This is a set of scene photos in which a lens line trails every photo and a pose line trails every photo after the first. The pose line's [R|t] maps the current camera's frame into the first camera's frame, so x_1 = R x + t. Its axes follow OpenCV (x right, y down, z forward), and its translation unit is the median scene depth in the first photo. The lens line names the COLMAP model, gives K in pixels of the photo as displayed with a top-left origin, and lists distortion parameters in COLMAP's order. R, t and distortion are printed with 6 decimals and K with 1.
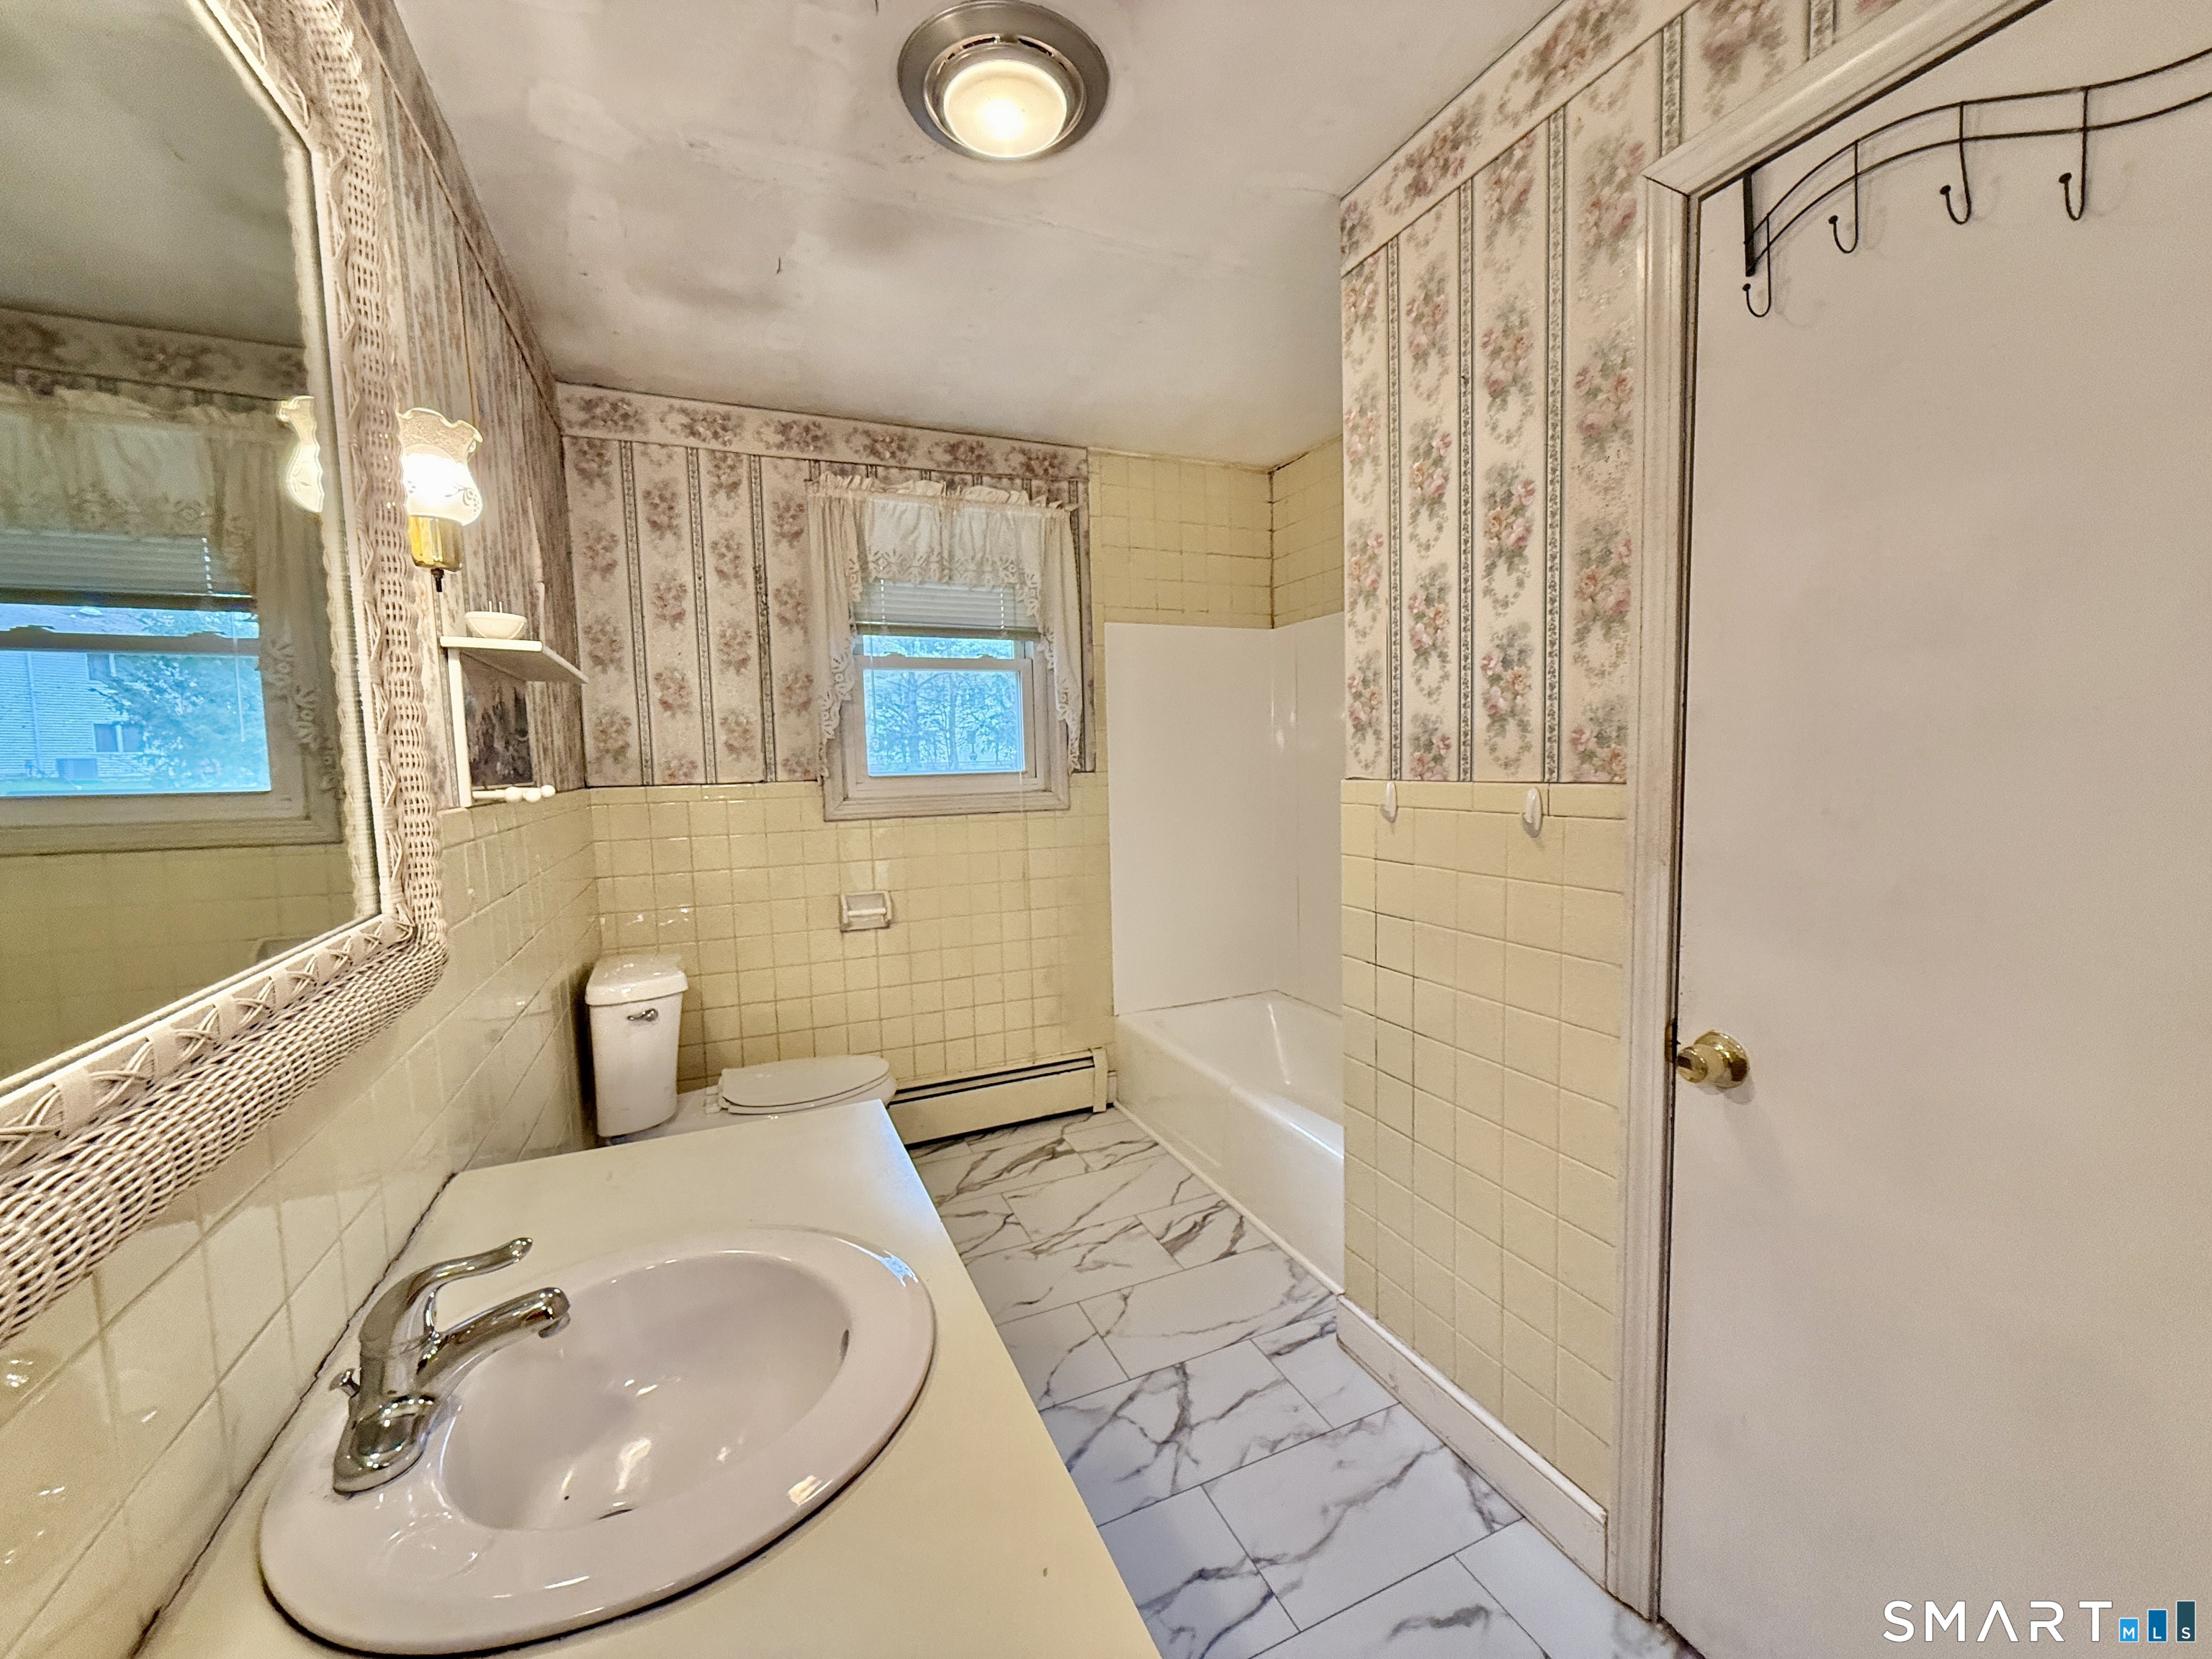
lens RADIAL K [[878.2, 0, 1107.1], [0, 878.2, 830.4], [0, 0, 1]] dist [-0.000304, -0.000684]
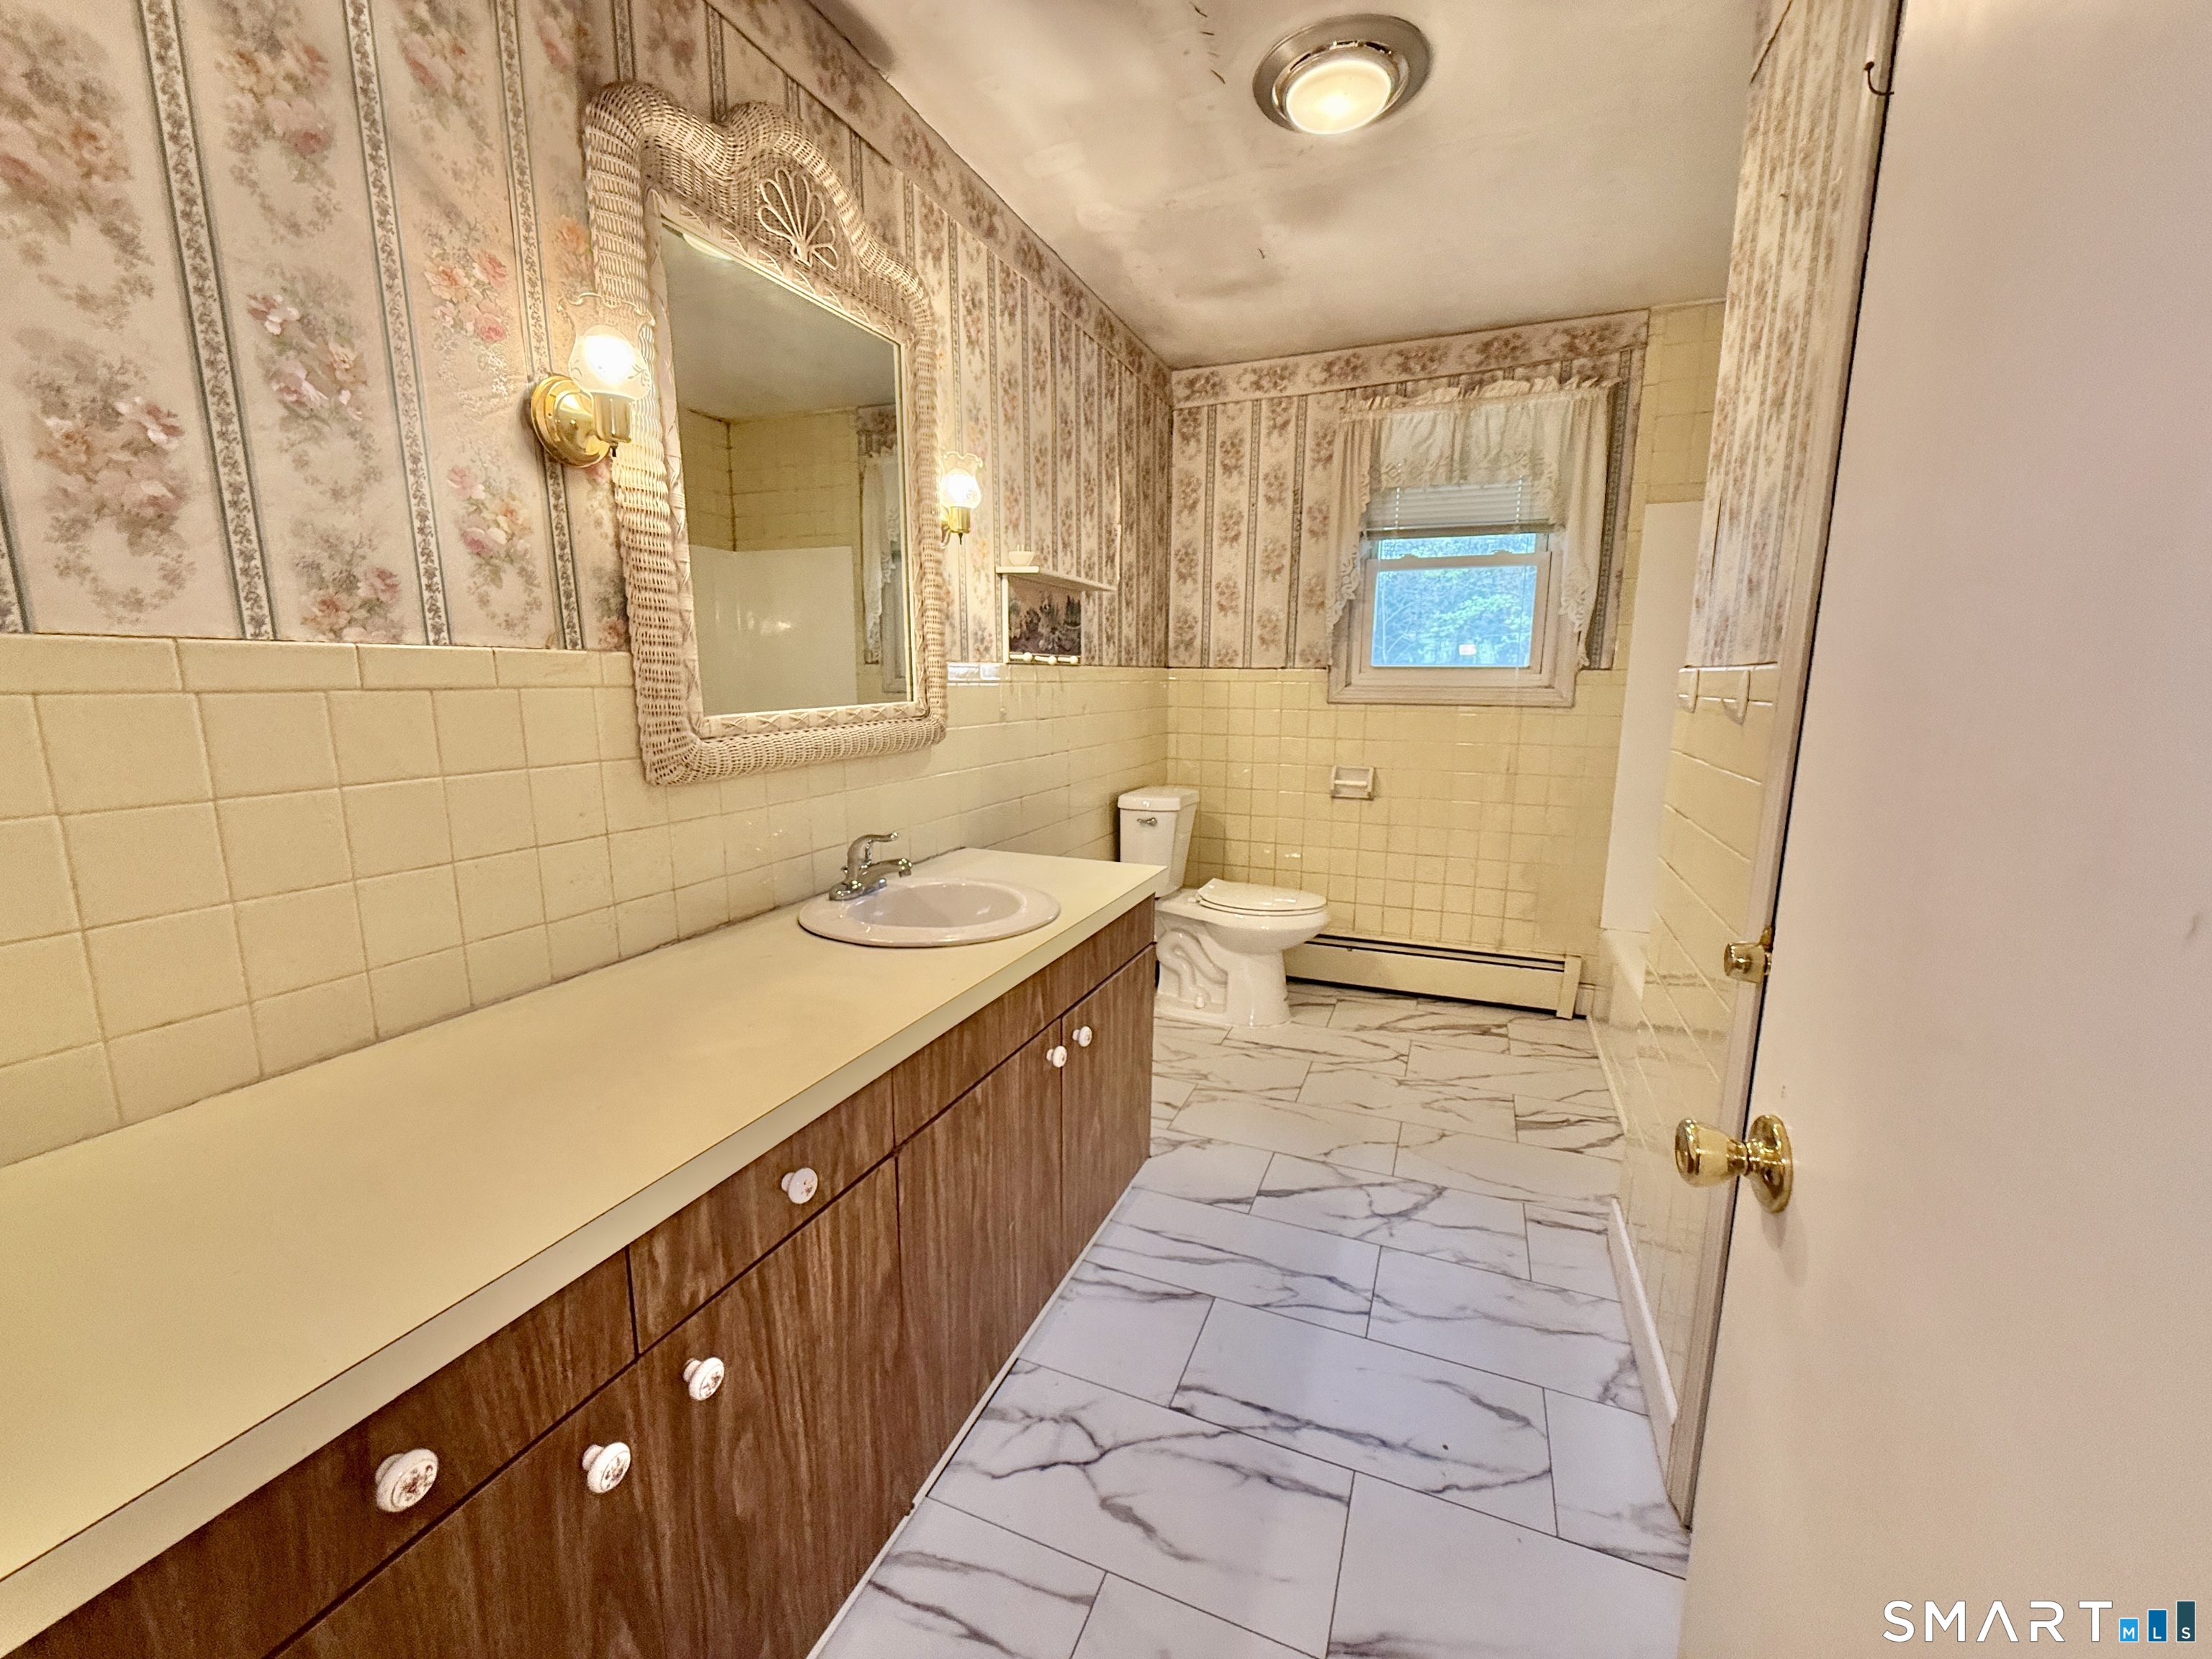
lens RADIAL K [[878.2, 0, 1107.8], [0, 878.2, 827.2], [0, 0, 1]] dist [-0.000304, -0.000684]
pose [[0.693830, 0.152972, -0.703705, 0.350853], [-0.083683, 0.987685, 0.132194, 0.024193], [0.715260, -0.032832, 0.698086, -0.058952]]
